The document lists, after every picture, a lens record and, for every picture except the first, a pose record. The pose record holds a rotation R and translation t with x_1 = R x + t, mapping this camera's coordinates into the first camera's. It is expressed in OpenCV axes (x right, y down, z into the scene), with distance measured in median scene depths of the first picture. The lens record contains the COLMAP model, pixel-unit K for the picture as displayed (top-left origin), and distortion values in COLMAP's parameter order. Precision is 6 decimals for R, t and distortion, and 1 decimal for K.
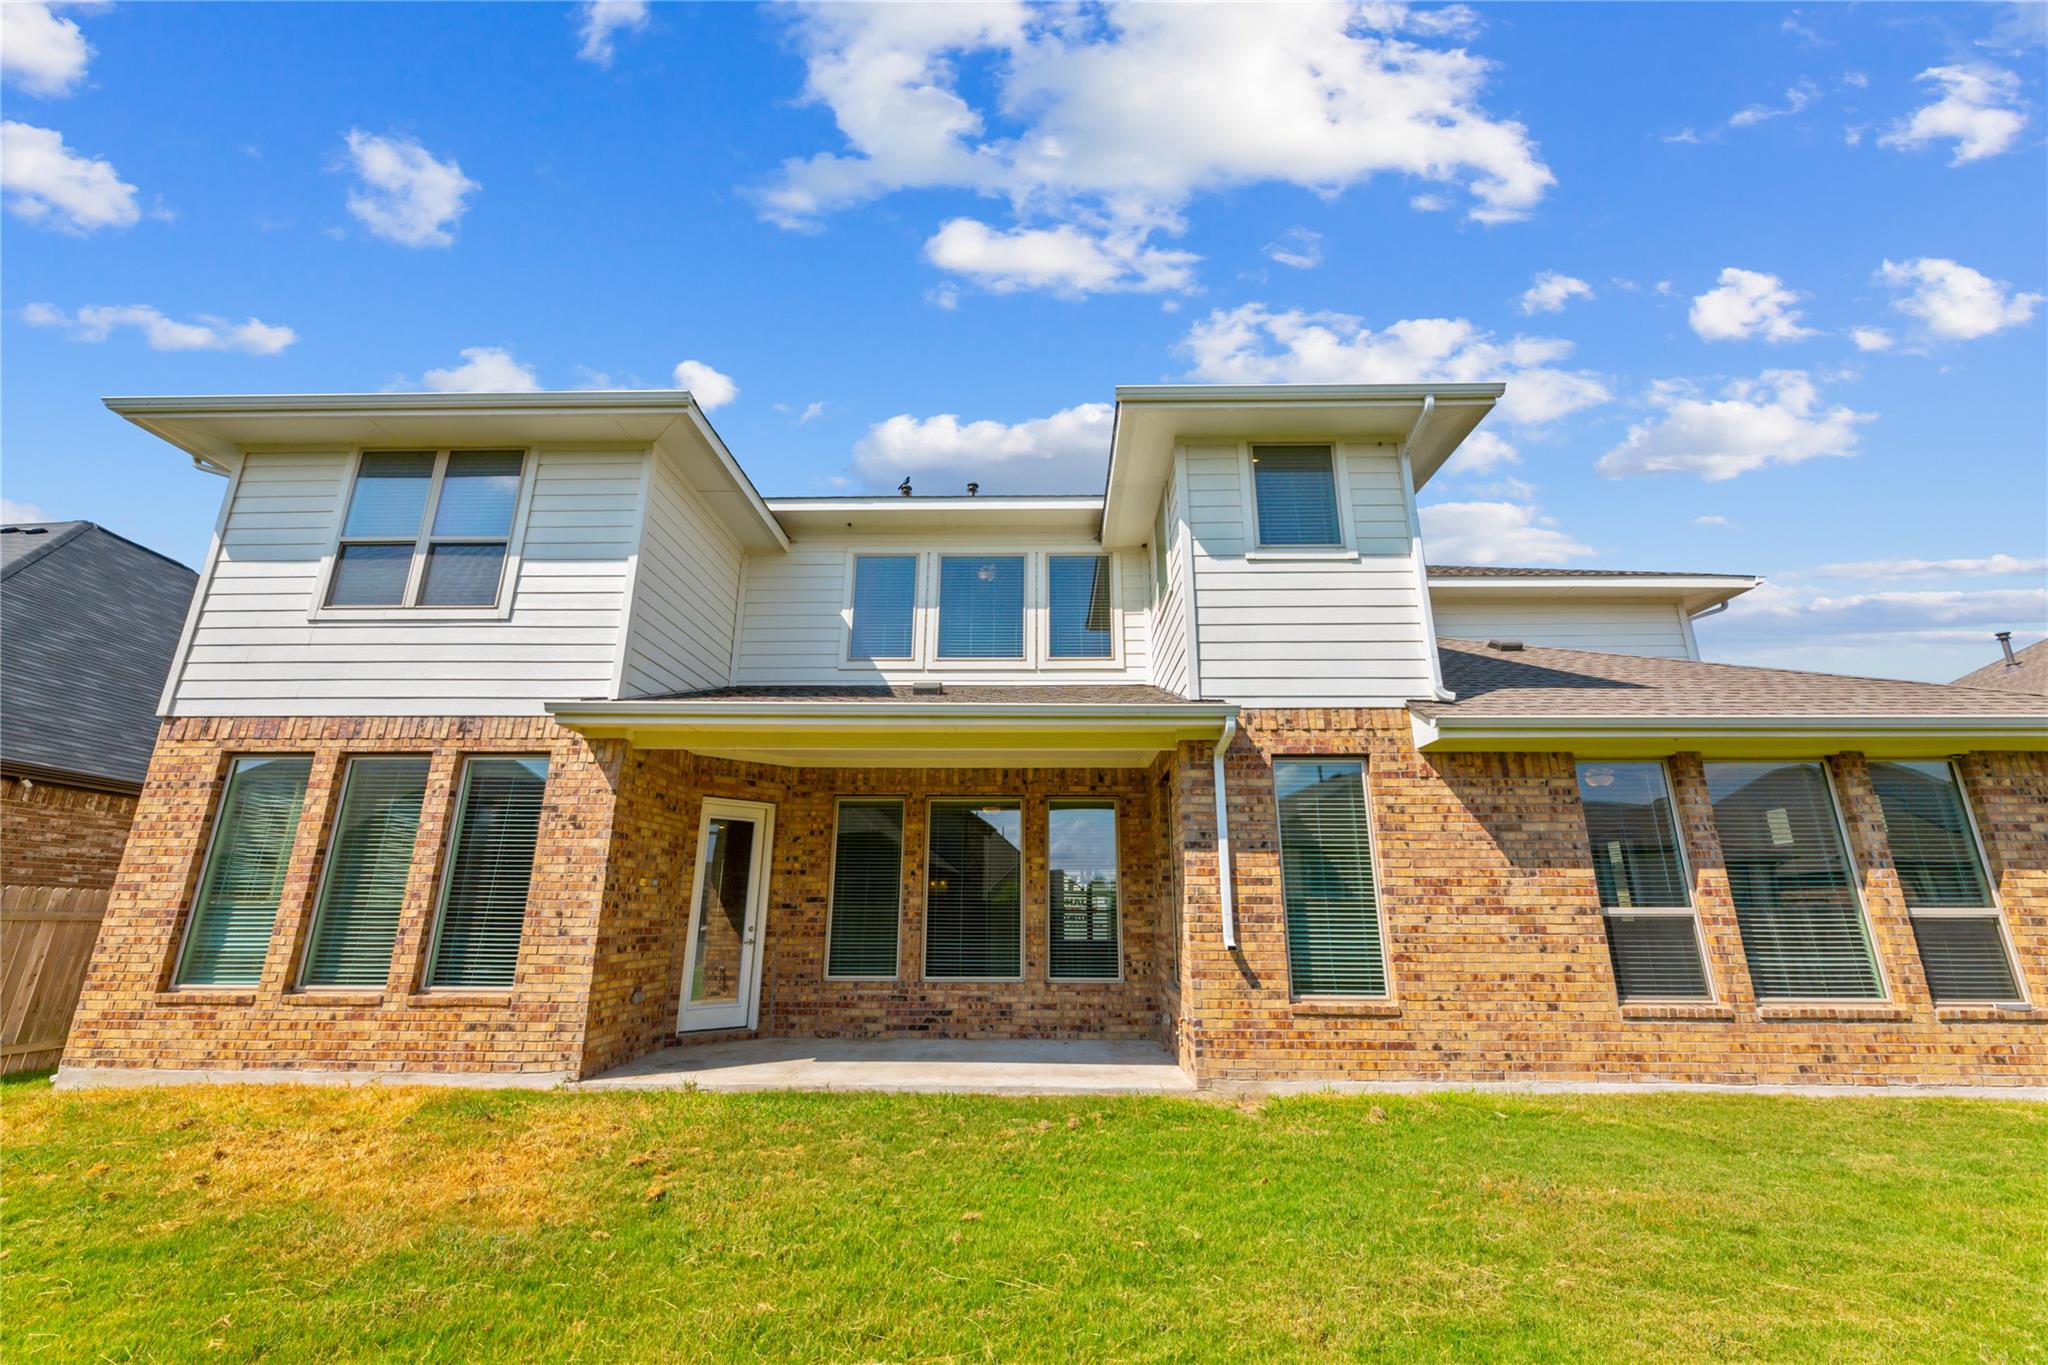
lens RADIAL K [[819.6, 0, 1025.3], [0, 819.6, 673.6], [0, 0, 1]] dist [0.003087, -0.000733]
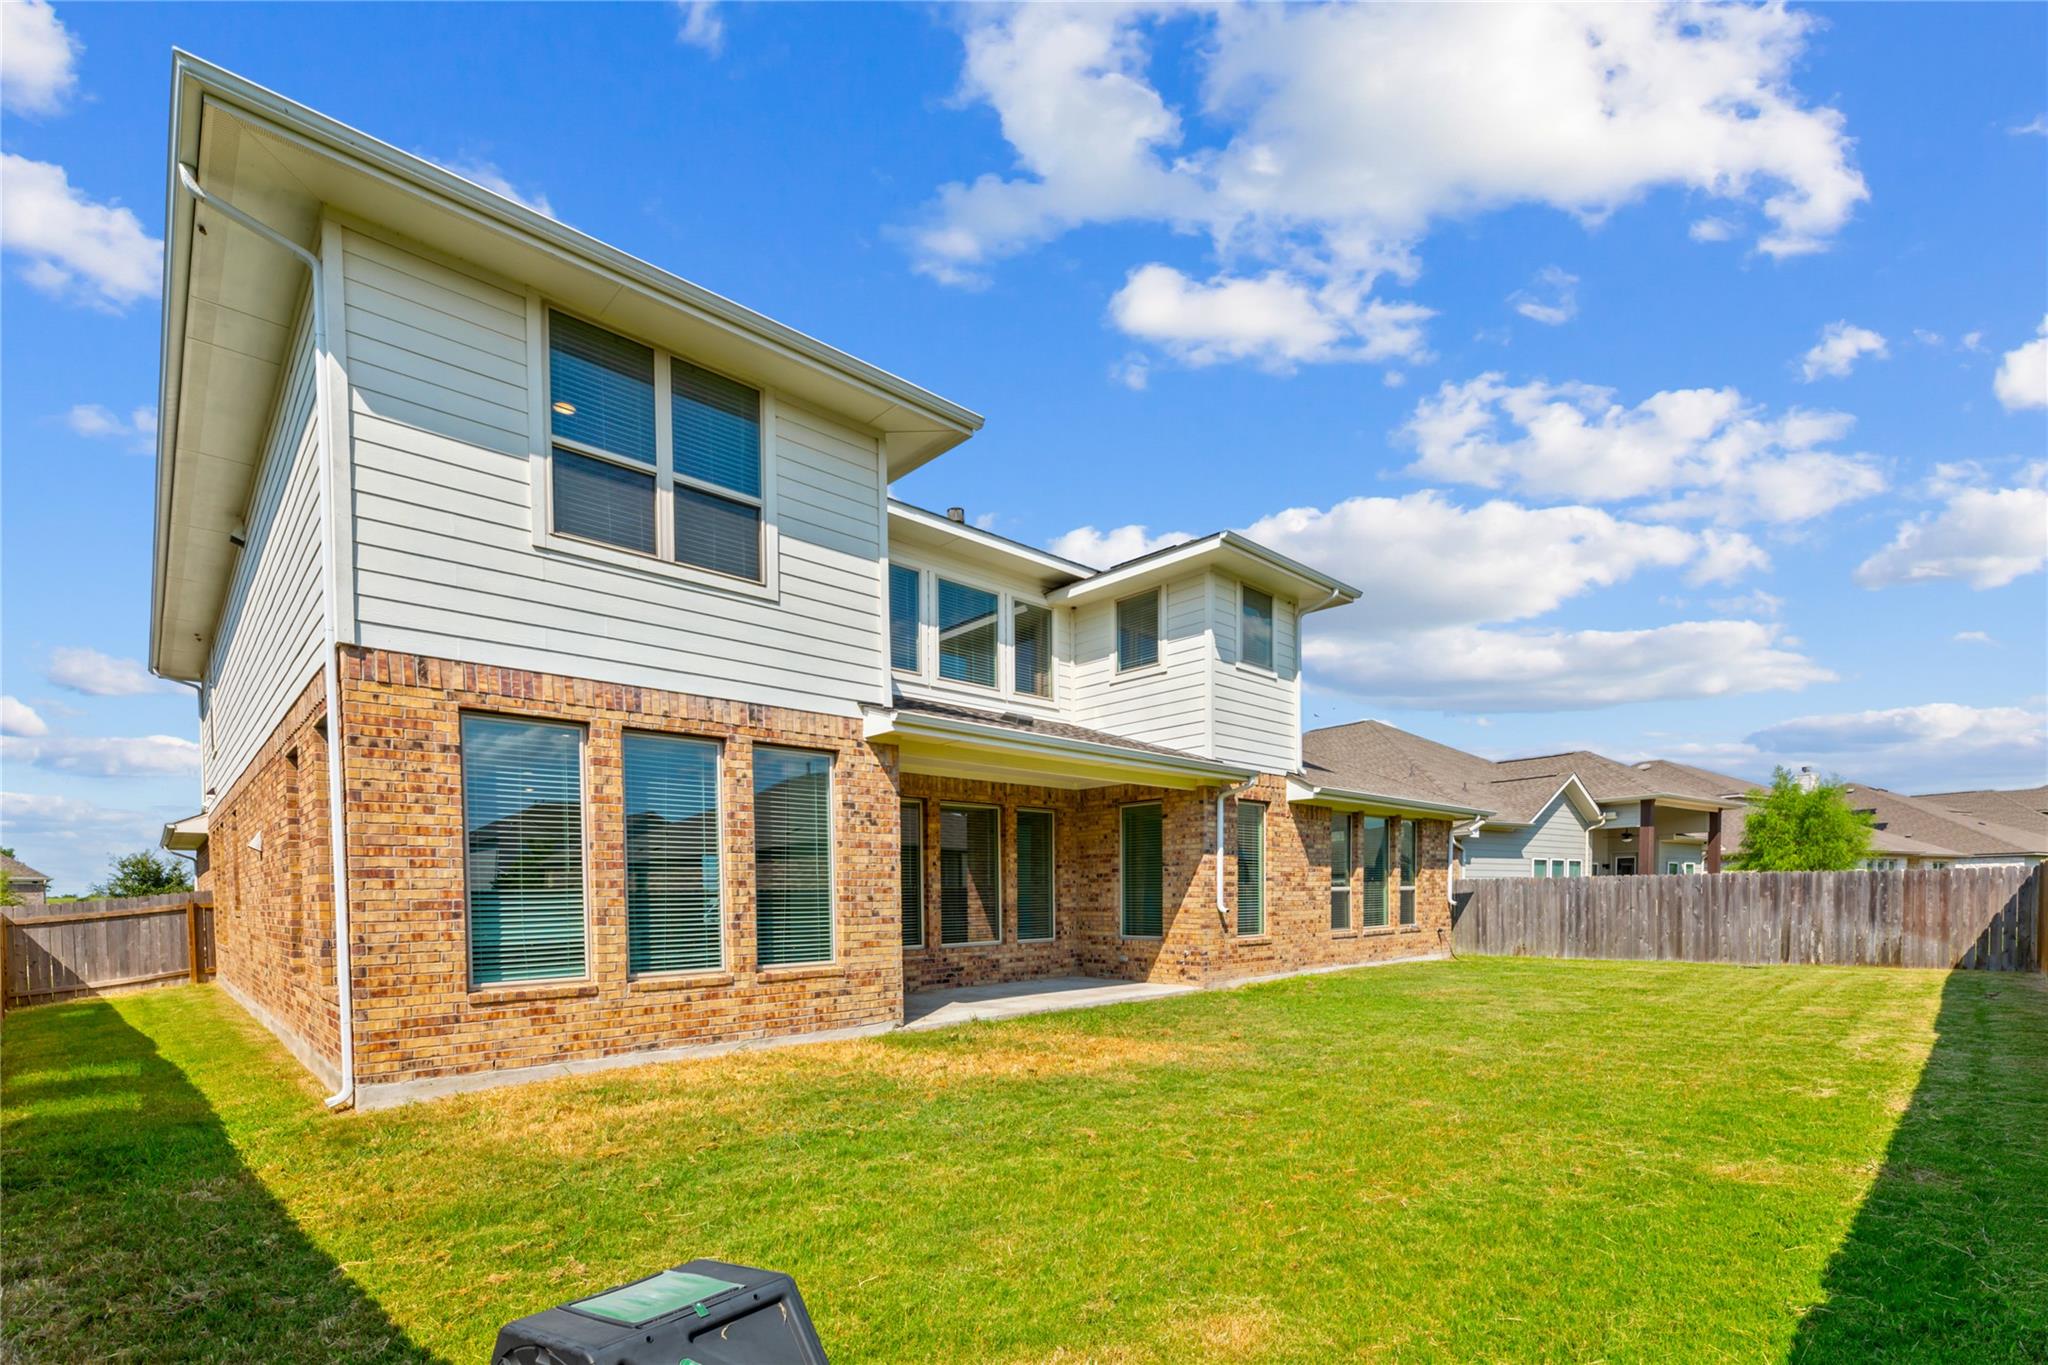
lens RADIAL K [[819.6, 0, 1046.9], [0, 819.6, 913.5], [0, 0, 1]] dist [0.003087, -0.000733]
pose [[0.742955, -0.028337, 0.668741, -1.118023], [-0.174662, 0.956280, 0.234566, 0.001764], [-0.646151, -0.291076, 0.705524, 0.026957]]
